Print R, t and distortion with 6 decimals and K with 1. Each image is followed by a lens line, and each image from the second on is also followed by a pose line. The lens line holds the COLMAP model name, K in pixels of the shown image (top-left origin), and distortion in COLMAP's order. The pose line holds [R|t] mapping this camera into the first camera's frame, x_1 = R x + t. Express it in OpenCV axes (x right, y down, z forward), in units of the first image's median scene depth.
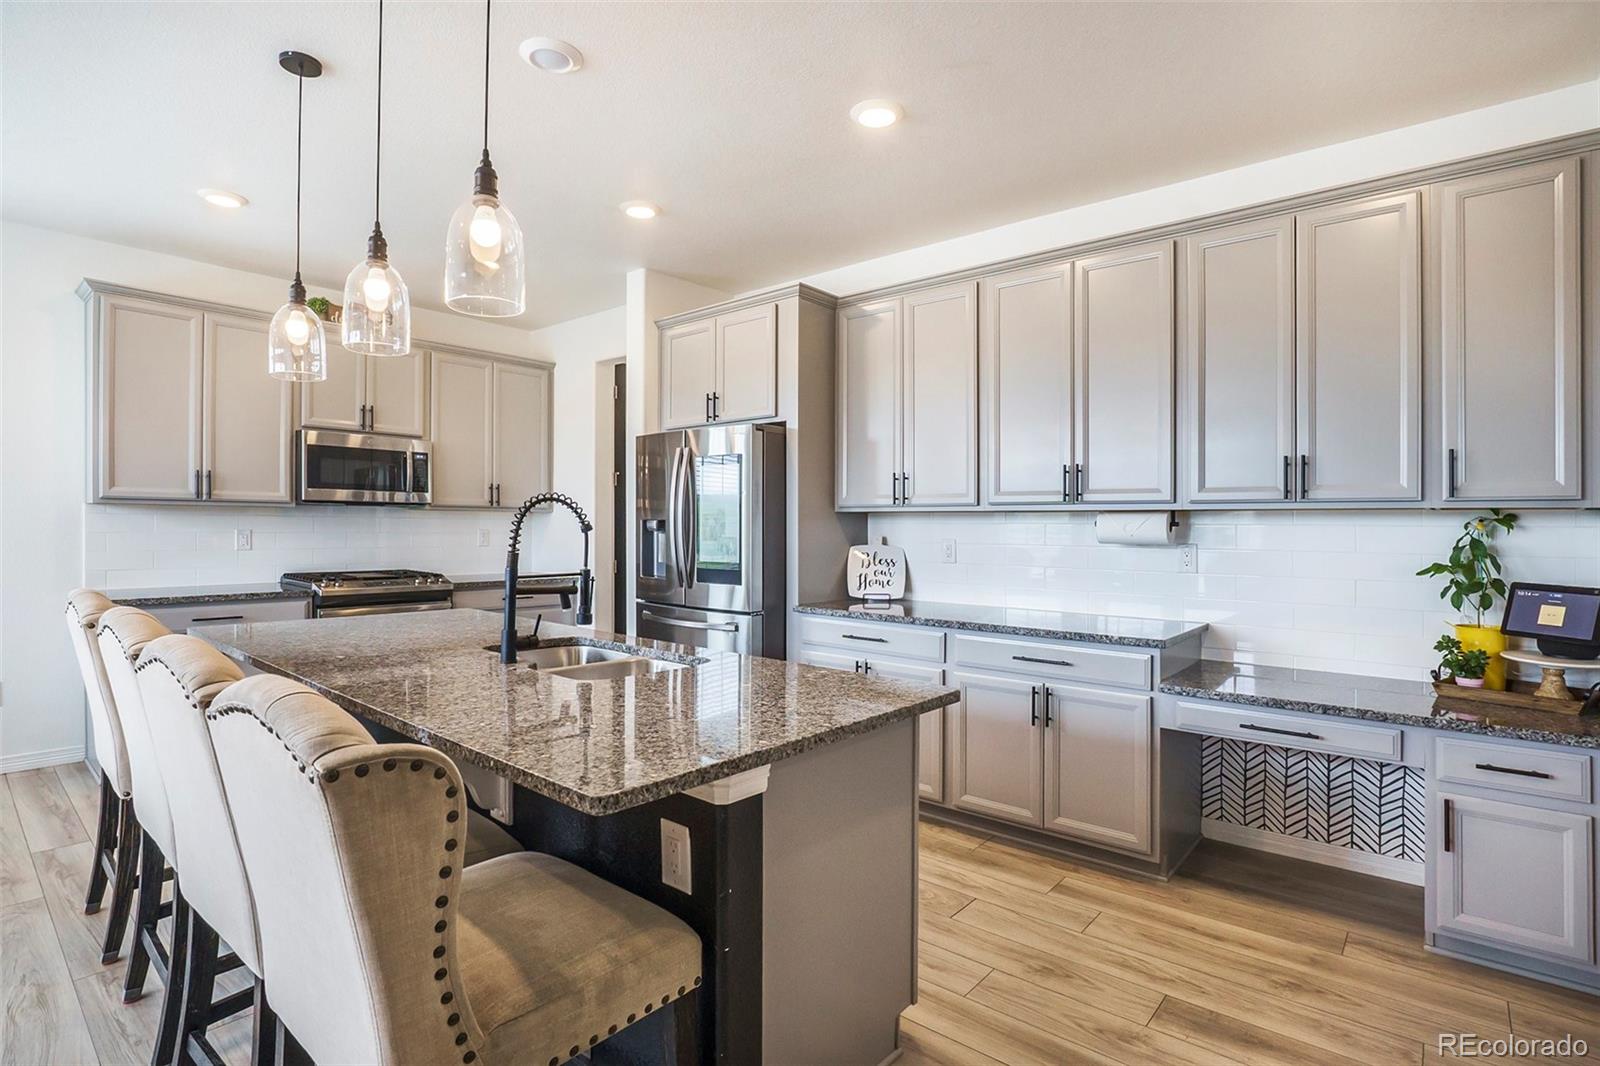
lens RADIAL K [[773.5, 0, 806.1], [0, 773.5, 521.8], [0, 0, 1]] dist [0.001660, 0.000111]
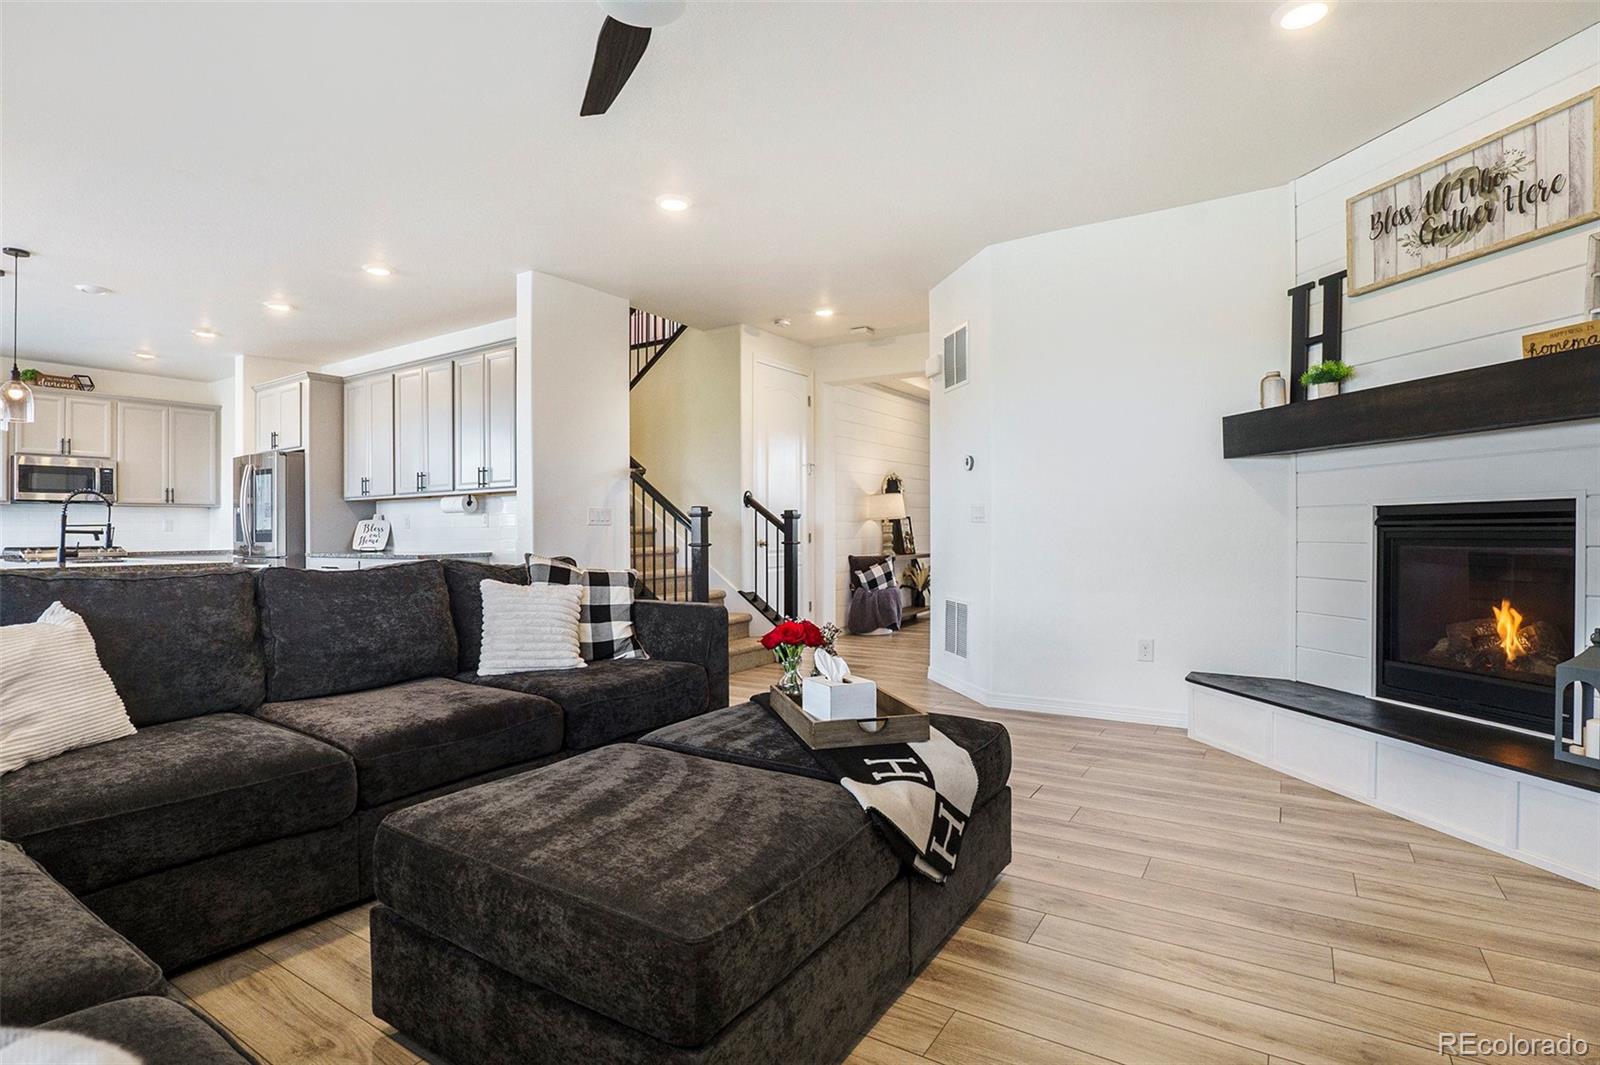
lens RADIAL K [[786.7, 0, 800.0], [0, 786.7, 532.5], [0, 0, 1]] dist [-0.000357, 0.000075]
pose [[0.994344, -0.019252, 0.104452, 0.835637], [0.019038, 0.999814, 0.003039, 0.070007], [-0.104491, -0.001033, 0.994525, -0.826431]]
